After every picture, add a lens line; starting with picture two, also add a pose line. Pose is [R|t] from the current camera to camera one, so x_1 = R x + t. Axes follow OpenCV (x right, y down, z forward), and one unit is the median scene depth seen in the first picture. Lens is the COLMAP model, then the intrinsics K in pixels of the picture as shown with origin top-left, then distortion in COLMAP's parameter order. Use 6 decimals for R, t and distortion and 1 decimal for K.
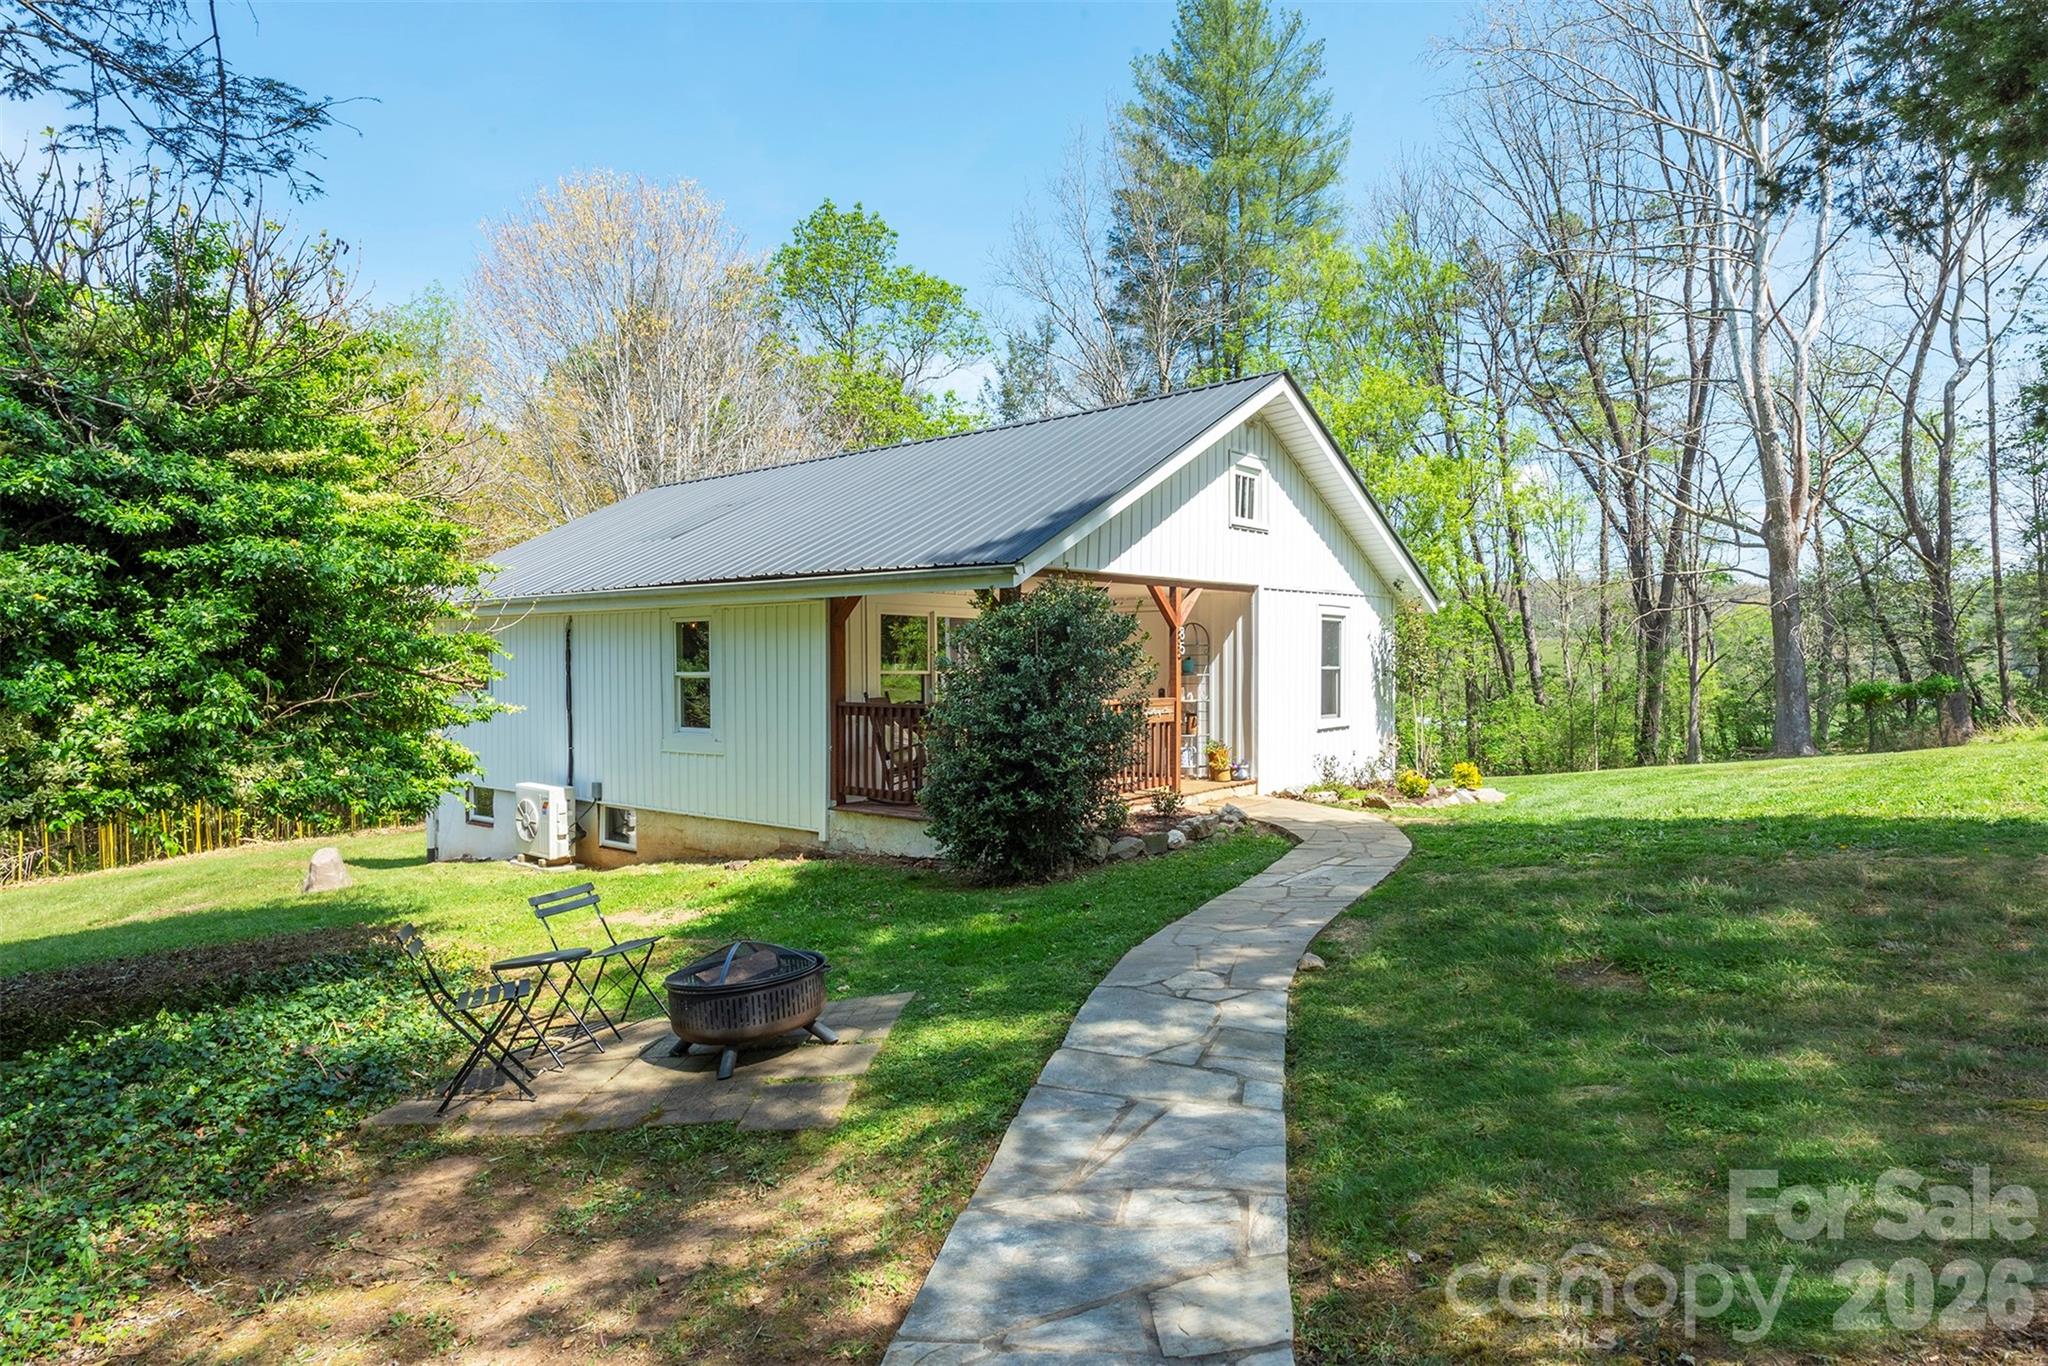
lens RADIAL K [[1121.9, 0, 1040.4], [0, 1121.9, 670.2], [0, 0, 1]] dist [0.006850, 0.000829]
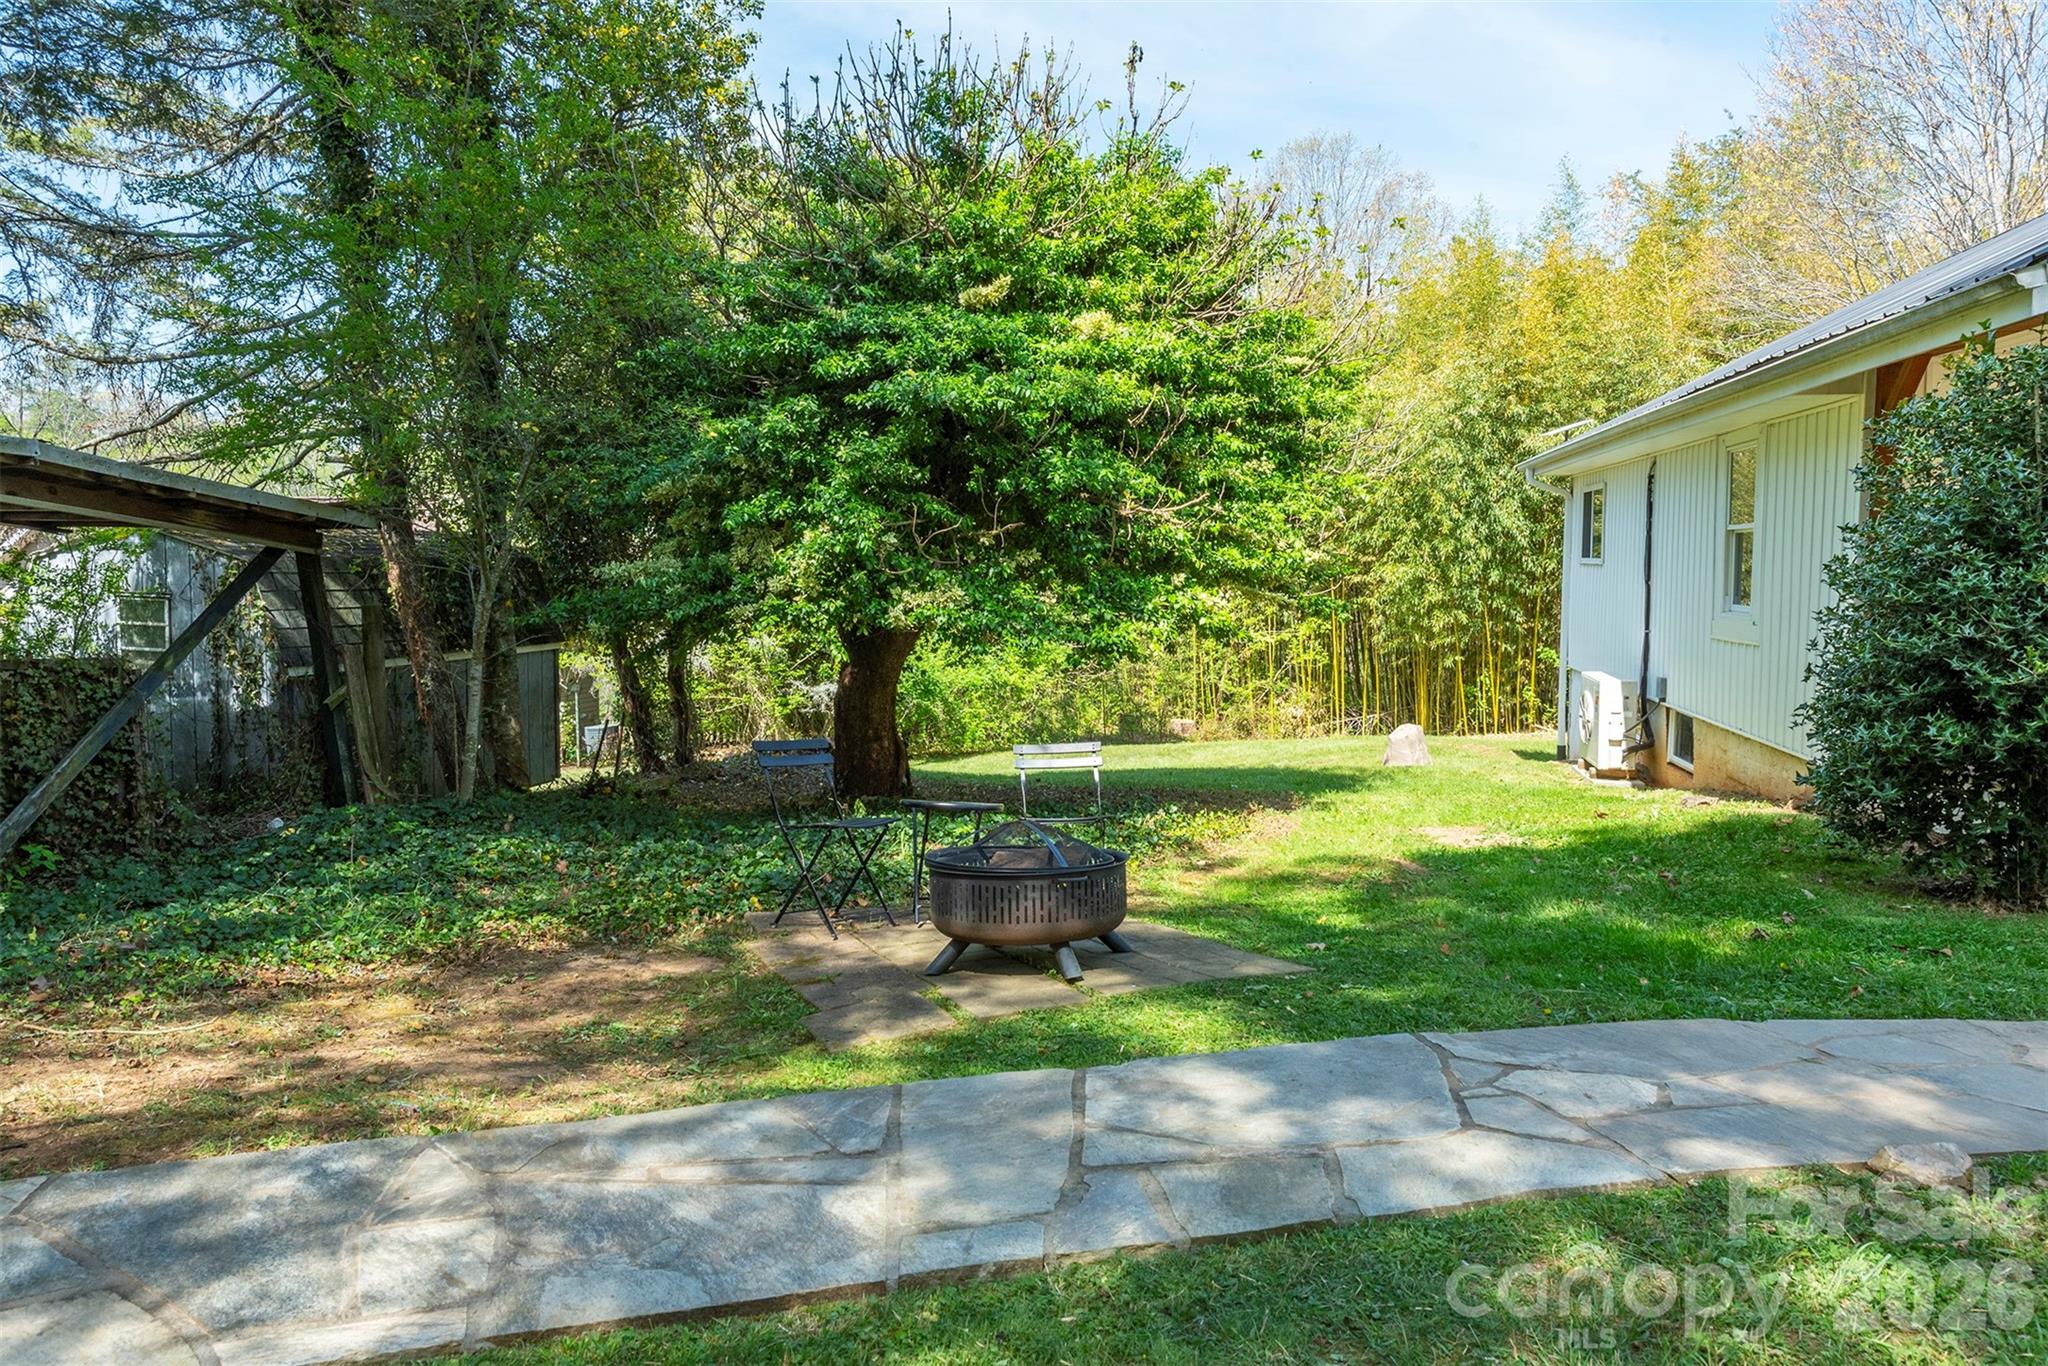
lens RADIAL K [[1330.4, 0, 1024.9], [0, 1330.4, 679.5], [0, 0, 1]] dist [0.011649, -0.001903]
pose [[0.484751, 0.083537, -0.870654, 0.644880], [-0.005254, 0.995689, 0.092608, 0.074207], [0.874637, -0.040317, 0.483100, 0.699554]]
